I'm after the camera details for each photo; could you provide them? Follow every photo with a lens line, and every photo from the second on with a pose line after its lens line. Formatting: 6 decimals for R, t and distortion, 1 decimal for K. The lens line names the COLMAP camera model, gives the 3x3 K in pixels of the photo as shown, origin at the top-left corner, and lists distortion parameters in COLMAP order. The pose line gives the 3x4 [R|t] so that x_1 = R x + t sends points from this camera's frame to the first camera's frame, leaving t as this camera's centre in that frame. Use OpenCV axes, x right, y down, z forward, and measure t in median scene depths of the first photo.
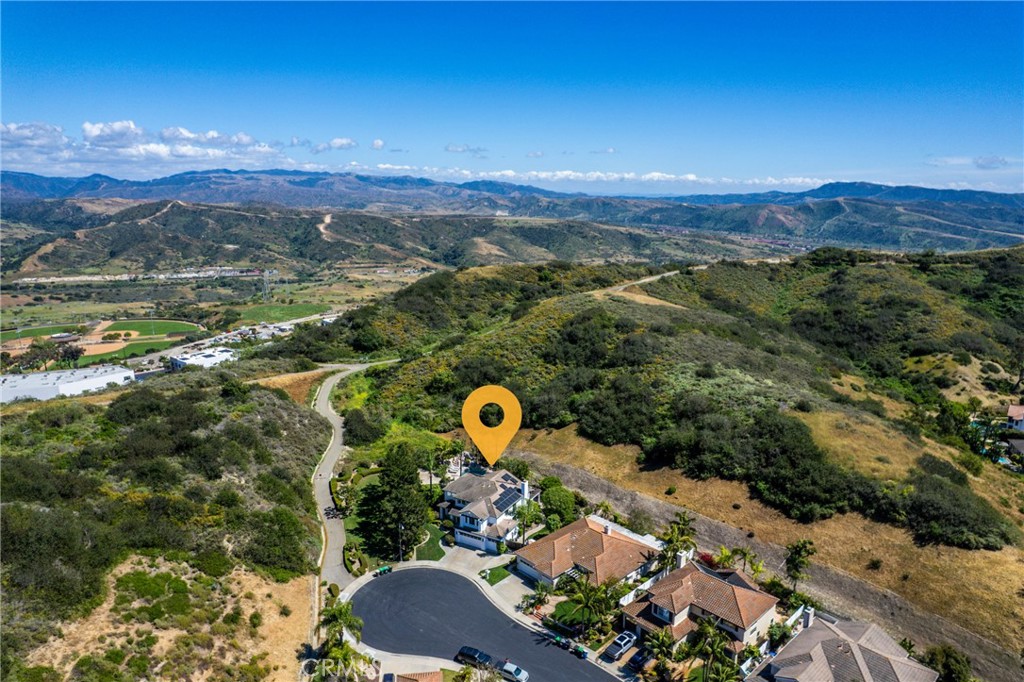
lens RADIAL K [[655.9, 0, 512.0], [0, 655.9, 341.0], [0, 0, 1]] dist [-0.062035, 0.064776]
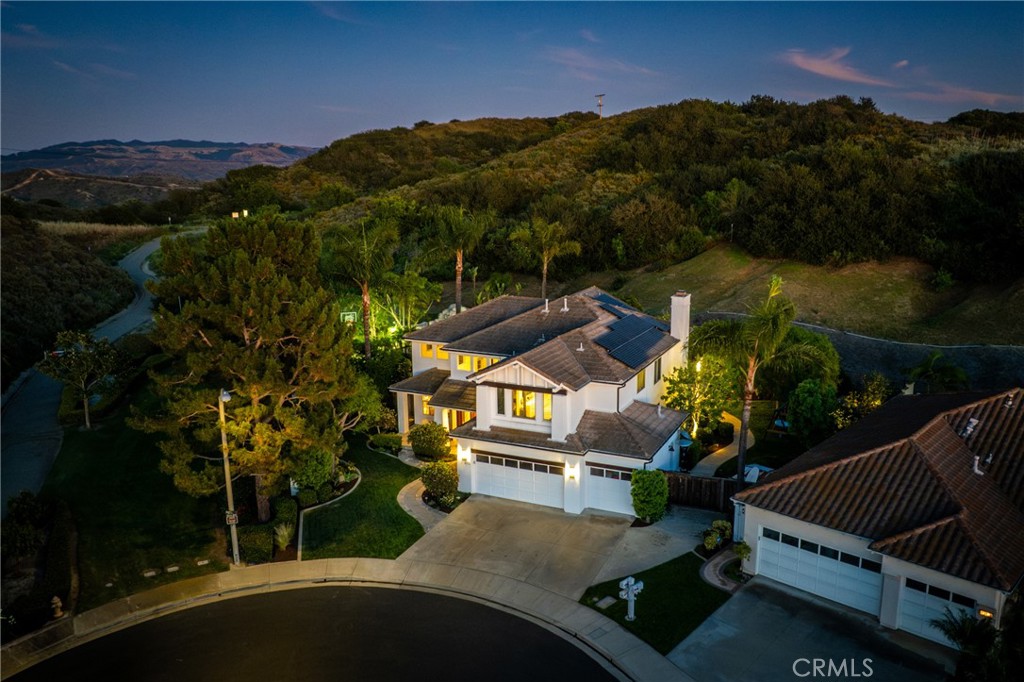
lens RADIAL K [[798.5, 0, 527.8], [0, 798.5, 336.4], [0, 0, 1]] dist [-0.073468, 0.083286]
pose [[0.997720, -0.022729, 0.063554, -0.062683], [0.023644, 0.999627, -0.013676, 0.199473], [-0.063220, 0.015147, 0.997885, 0.538524]]
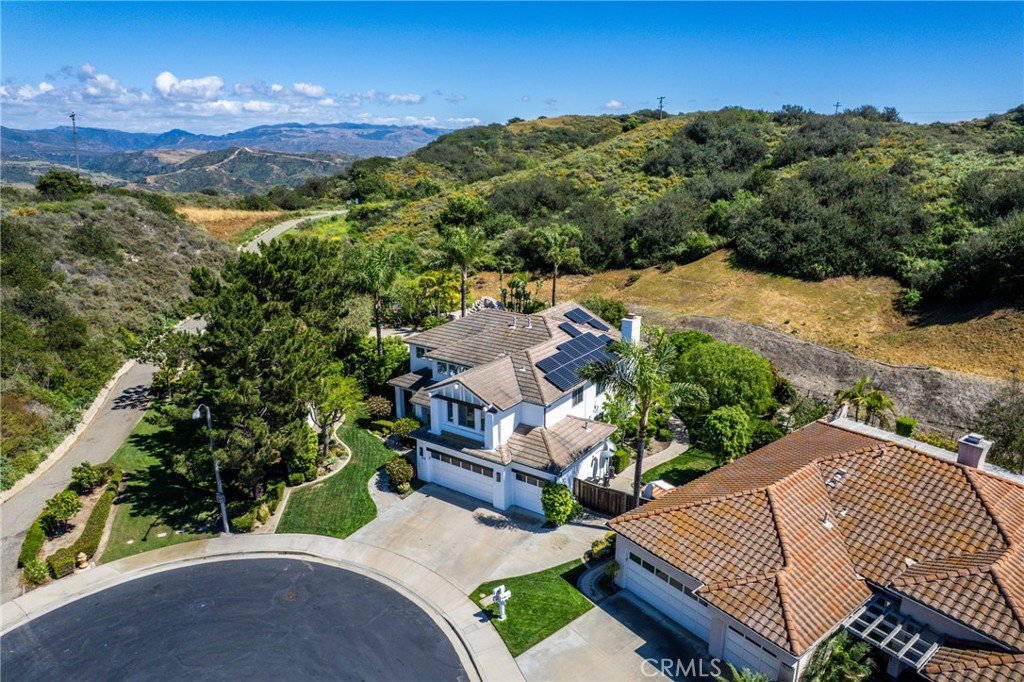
lens RADIAL K [[655.9, 0, 512.0], [0, 655.9, 341.0], [0, 0, 1]] dist [-0.062035, 0.064776]
pose [[0.994920, 0.021467, -0.098351, -0.007629], [-0.014923, 0.997655, 0.066802, 0.172246], [0.099554, -0.064995, 0.992907, 0.546040]]
